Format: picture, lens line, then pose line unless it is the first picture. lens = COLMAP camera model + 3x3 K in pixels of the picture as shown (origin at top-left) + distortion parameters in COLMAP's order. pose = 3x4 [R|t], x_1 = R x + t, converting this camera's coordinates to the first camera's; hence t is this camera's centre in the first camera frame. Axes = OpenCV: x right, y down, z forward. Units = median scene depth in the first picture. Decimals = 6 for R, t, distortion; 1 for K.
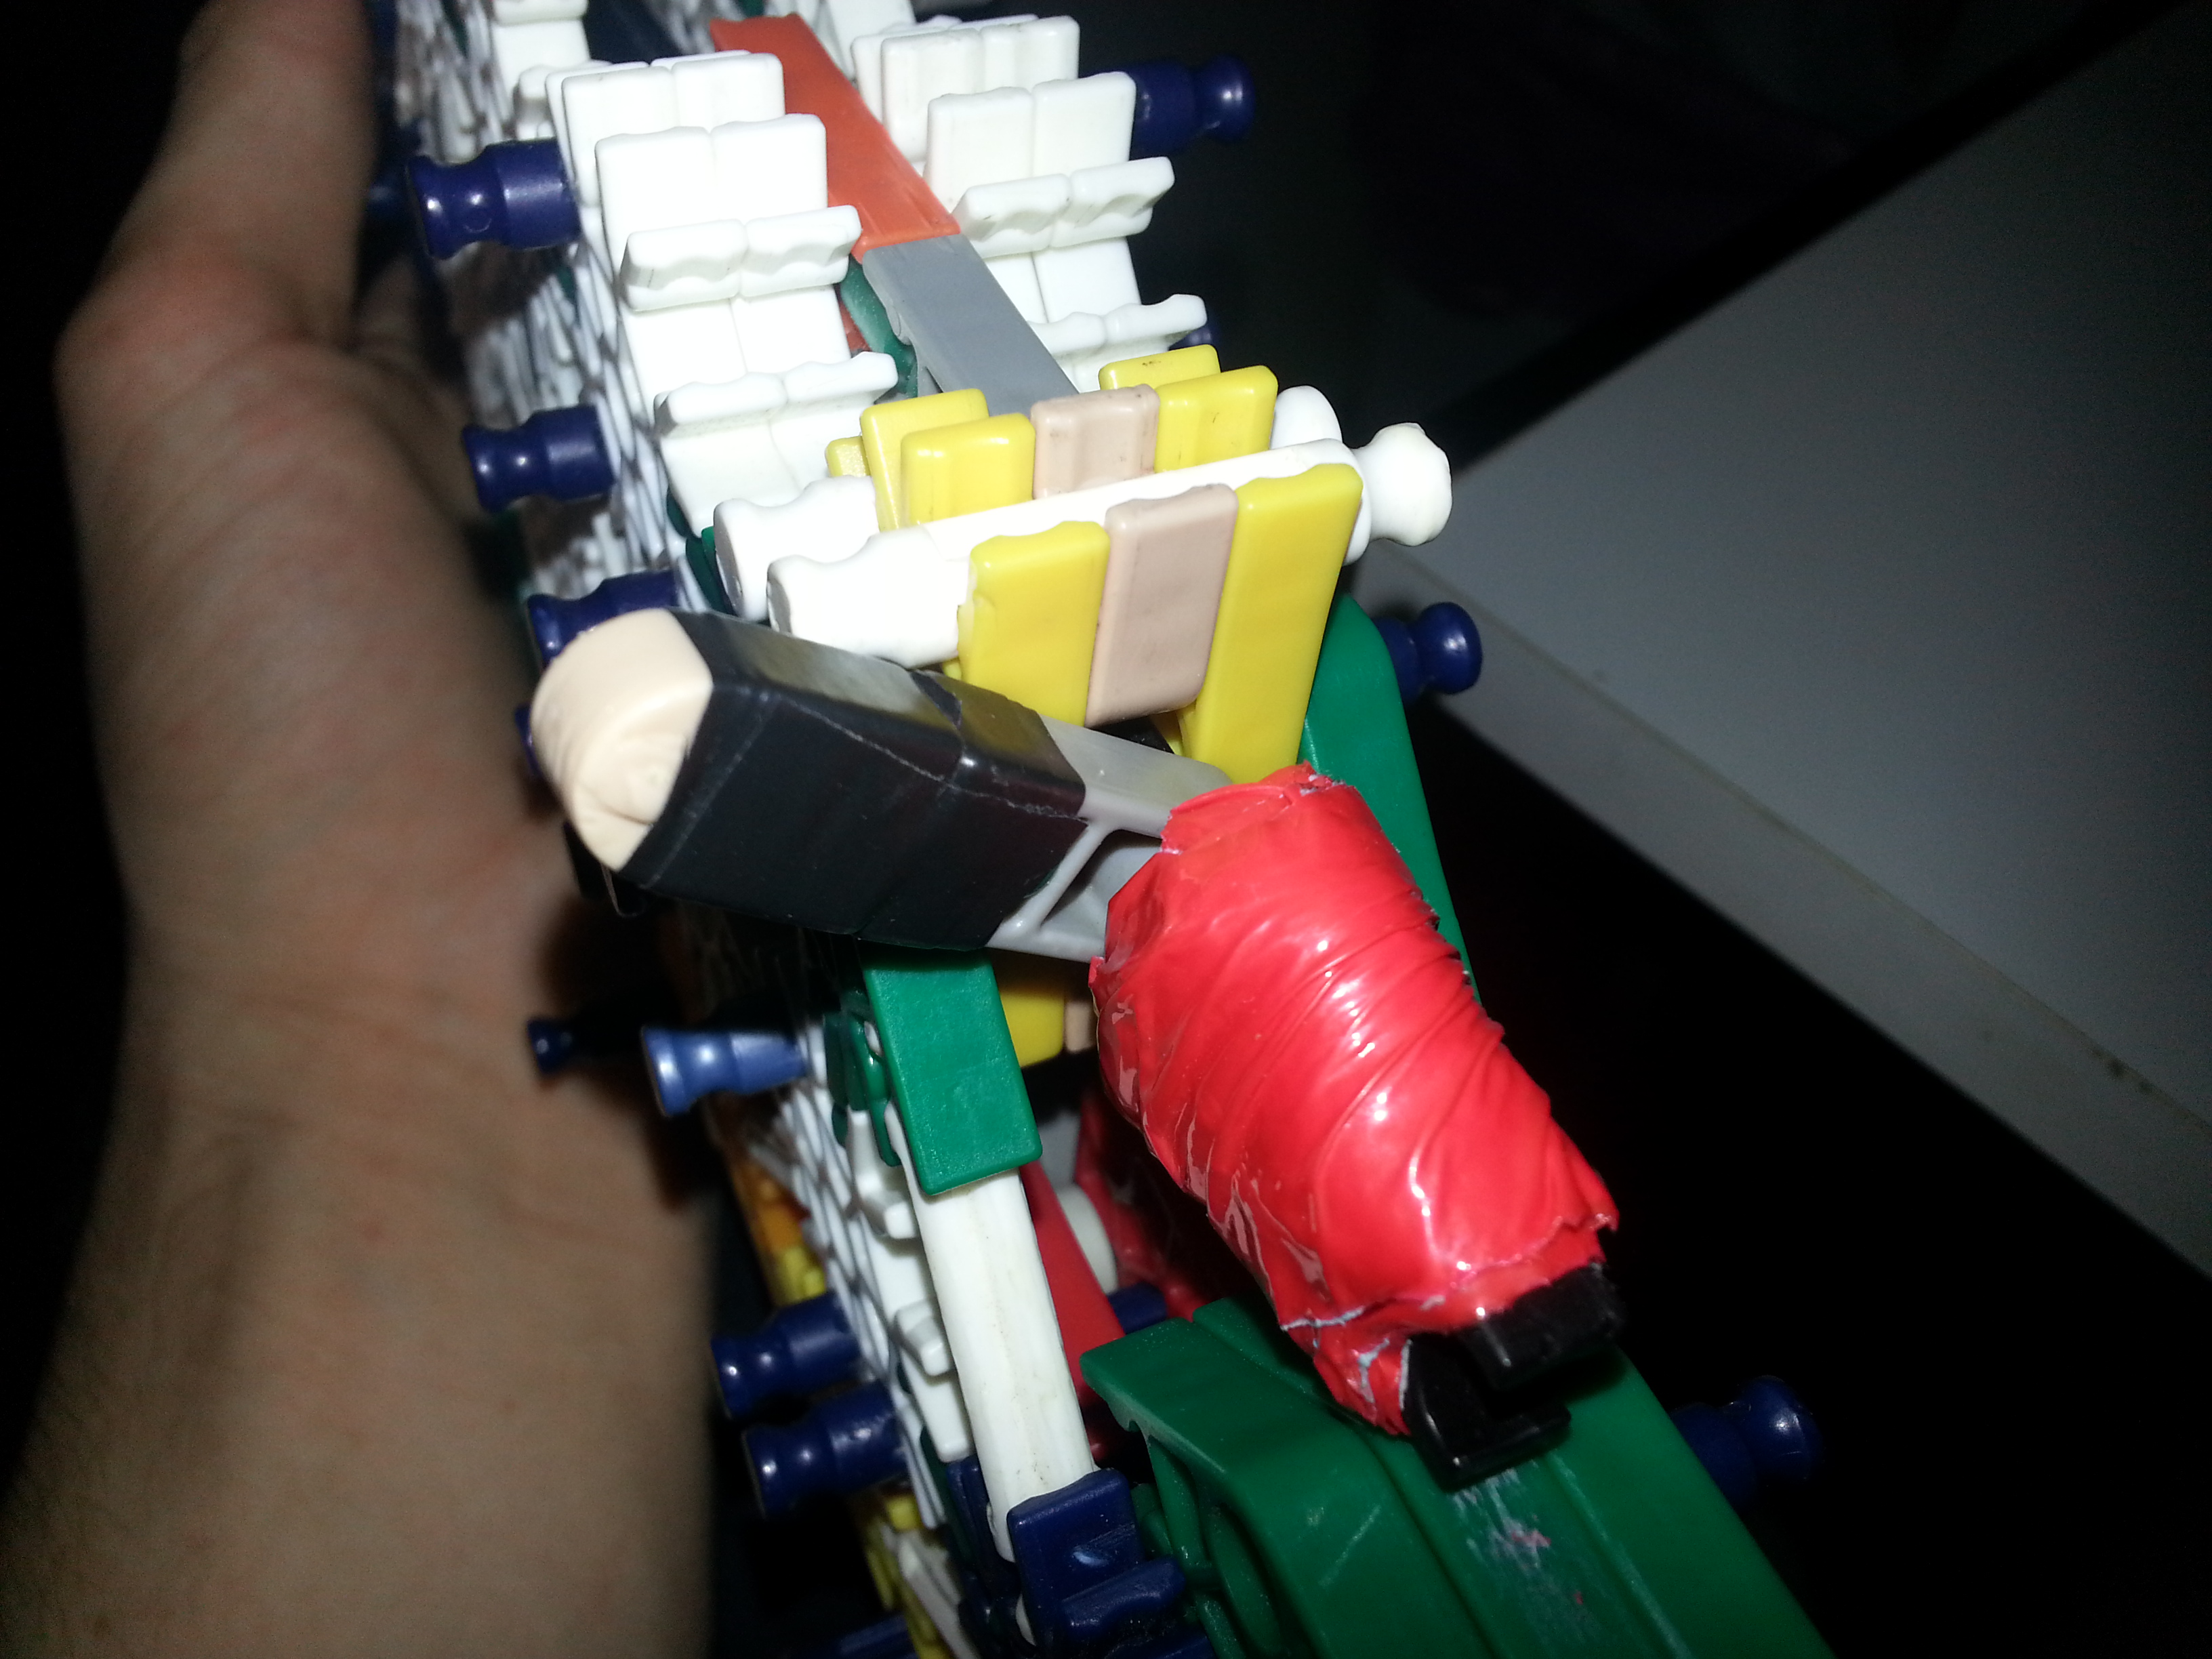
lens RADIAL K [[1783.4, 0, 1106.0], [0, 1783.4, 829.5], [0, 0, 1]] dist [-0.005825, 0.002966]
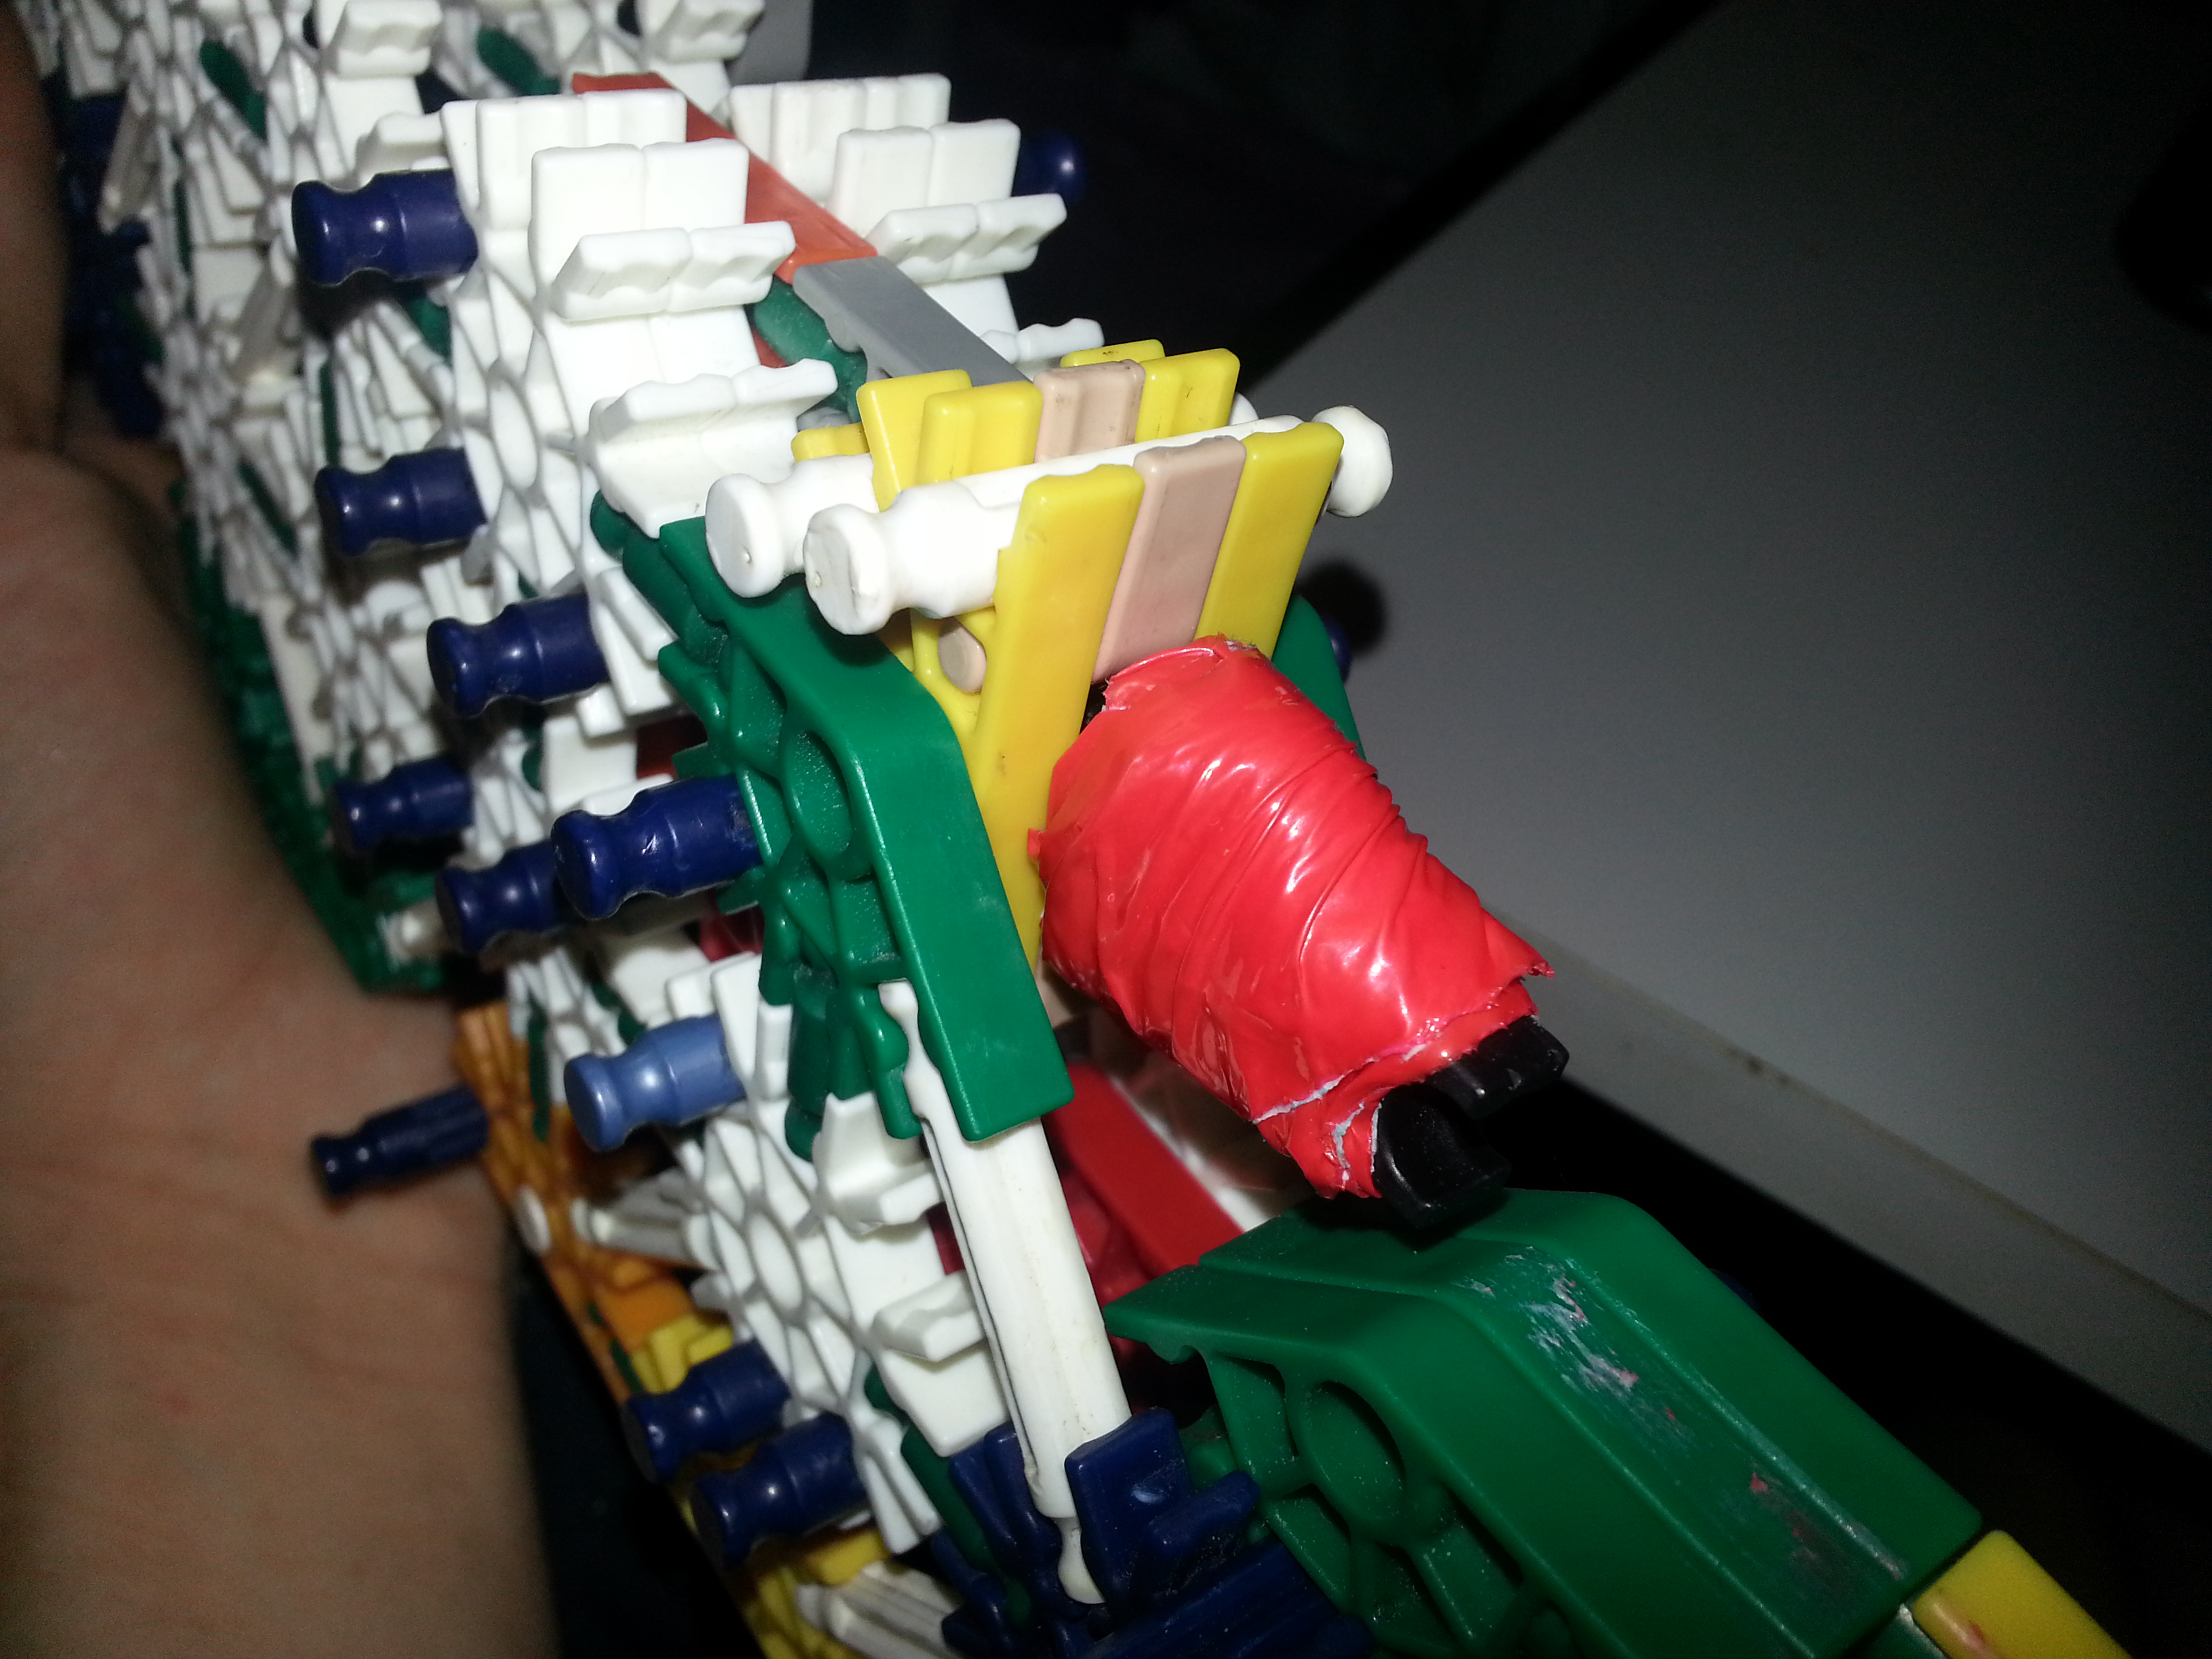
lens RADIAL K [[1783.4, 0, 1106.0], [0, 1783.4, 829.5], [0, 0, 1]] dist [-0.005825, 0.002966]
pose [[0.977418, -0.054301, 0.204220, -0.180306], [0.072691, 0.993840, -0.083650, 0.096157], [-0.198419, 0.096606, 0.975345, -0.014417]]
